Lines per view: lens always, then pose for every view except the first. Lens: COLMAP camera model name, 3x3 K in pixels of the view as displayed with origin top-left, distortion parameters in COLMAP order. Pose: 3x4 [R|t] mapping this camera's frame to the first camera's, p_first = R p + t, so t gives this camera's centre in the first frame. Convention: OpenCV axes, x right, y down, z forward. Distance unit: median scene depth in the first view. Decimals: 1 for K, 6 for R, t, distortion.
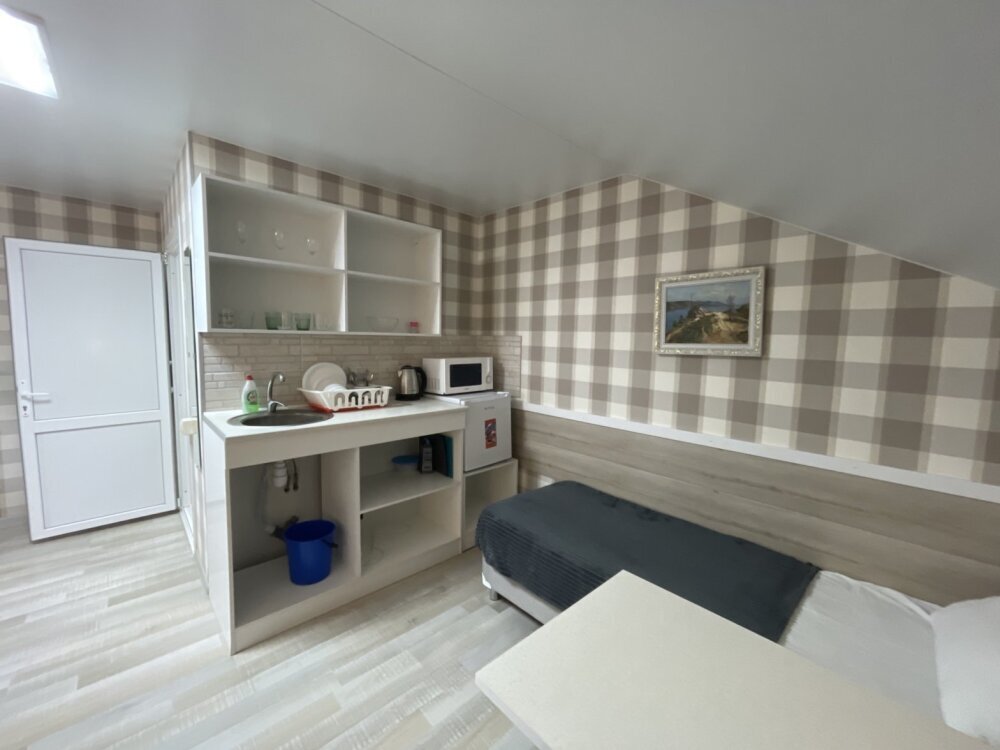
lens RADIAL K [[404.1, 0, 497.4], [0, 404.1, 372.8], [0, 0, 1]] dist [-0.017074, 0.007945]
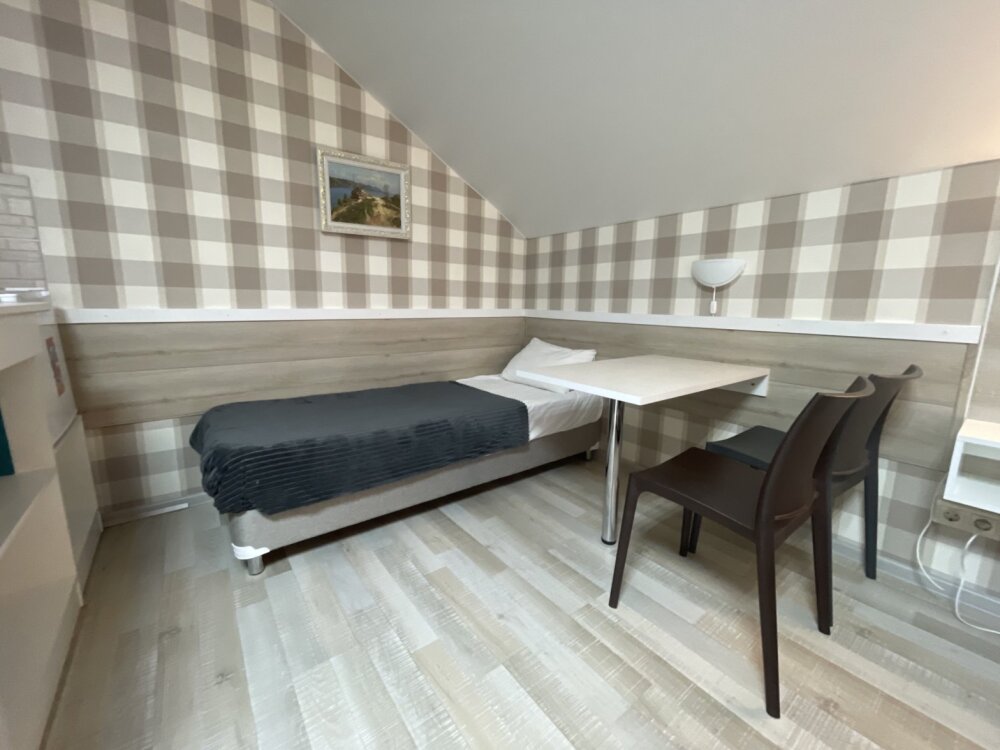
lens RADIAL K [[404.1, 0, 497.4], [0, 404.1, 372.8], [0, 0, 1]] dist [-0.017074, 0.007945]
pose [[0.092686, -0.193182, 0.976775, -0.603511], [0.072673, 0.979694, 0.186864, 0.141905], [-0.993040, 0.053665, 0.104843, 0.540445]]
